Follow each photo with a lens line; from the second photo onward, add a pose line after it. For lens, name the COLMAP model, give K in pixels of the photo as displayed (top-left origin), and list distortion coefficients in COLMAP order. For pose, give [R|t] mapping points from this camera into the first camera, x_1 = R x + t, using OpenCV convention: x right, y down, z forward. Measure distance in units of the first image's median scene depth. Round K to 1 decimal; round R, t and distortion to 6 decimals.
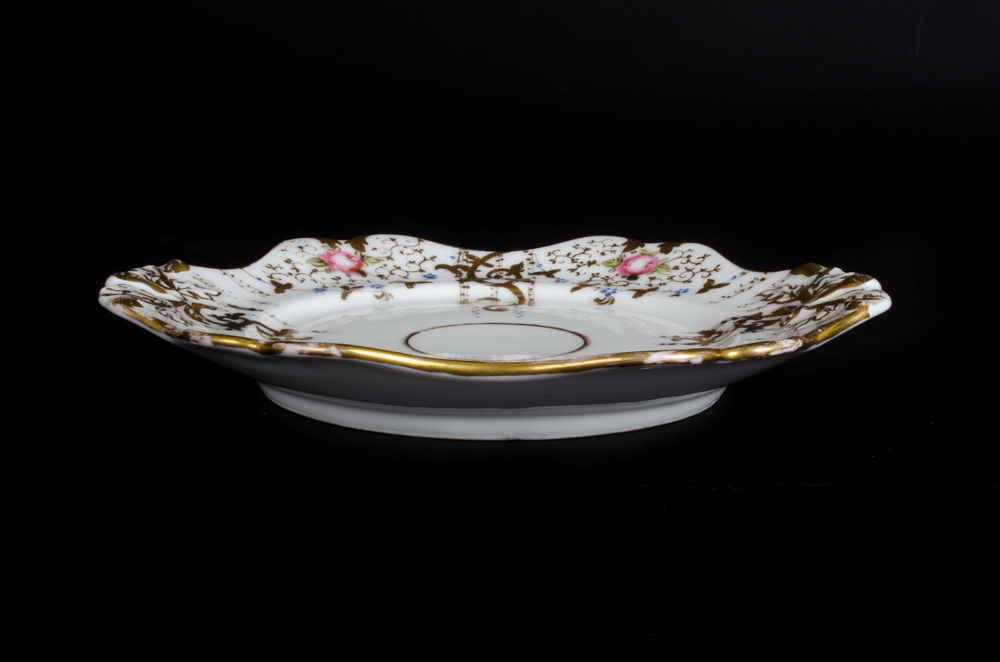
lens RADIAL K [[1513.4, 0, 497.5], [0, 1513.4, 328.4], [0, 0, 1]] dist [0.046574, 0.000000]
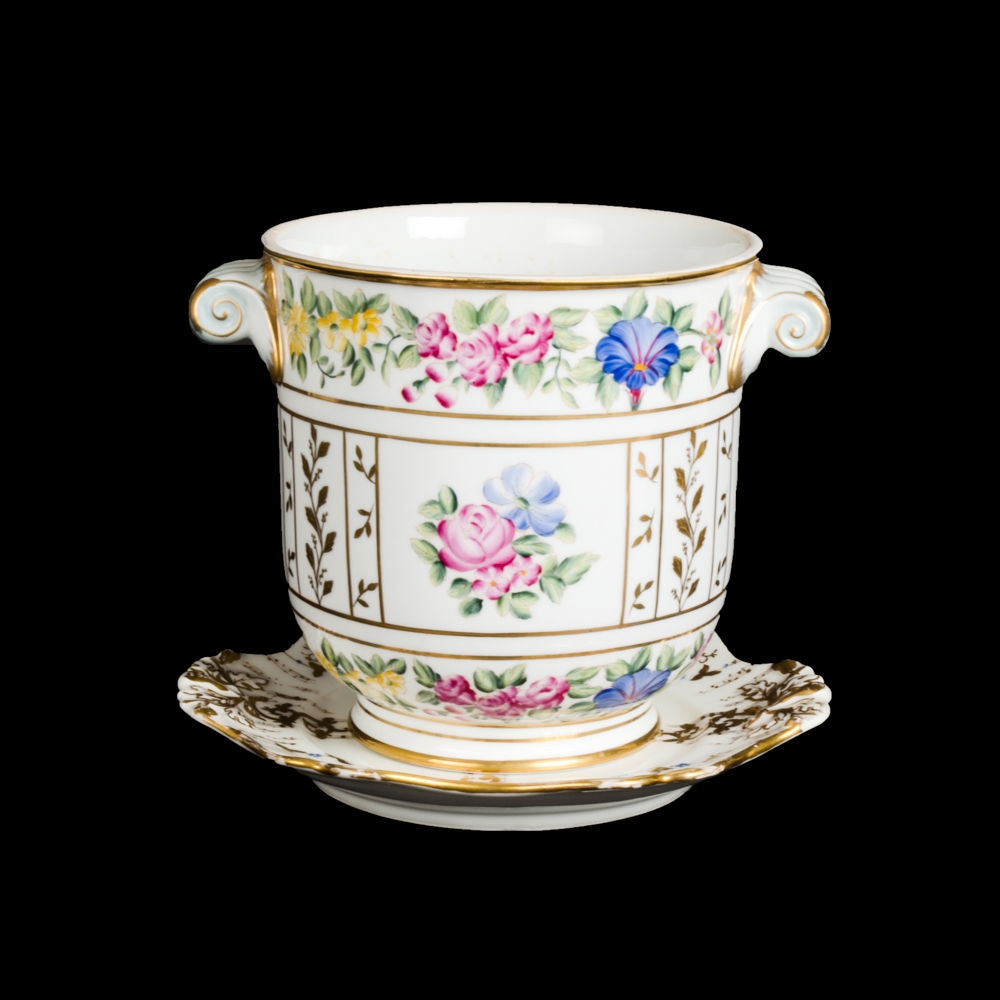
lens RADIAL K [[3086.3, 0, 538.2], [0, 3086.3, 503.6], [0, 0, 1]] dist [0.231415, 0.000000]
pose [[0.999481, 0.013255, -0.029353, 0.085759], [-0.012015, 0.999044, 0.042025, -0.251623], [0.029882, -0.041650, 0.998685, -1.289903]]
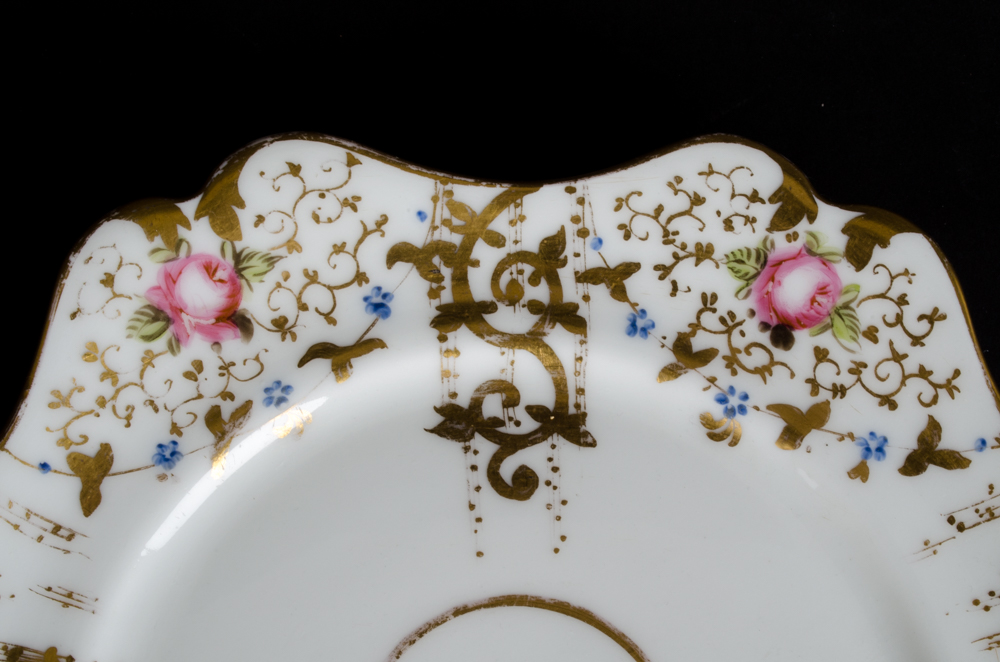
lens RADIAL K [[1794.7, 0, 500.5], [0, 1794.7, 331.6], [0, 0, 1]] dist [0.048752, 0.000000]
pose [[0.999642, -0.006398, 0.025969, -0.021323], [-0.019193, 0.504584, 0.863149, -0.586373], [-0.018626, -0.863339, 0.504281, 0.748794]]
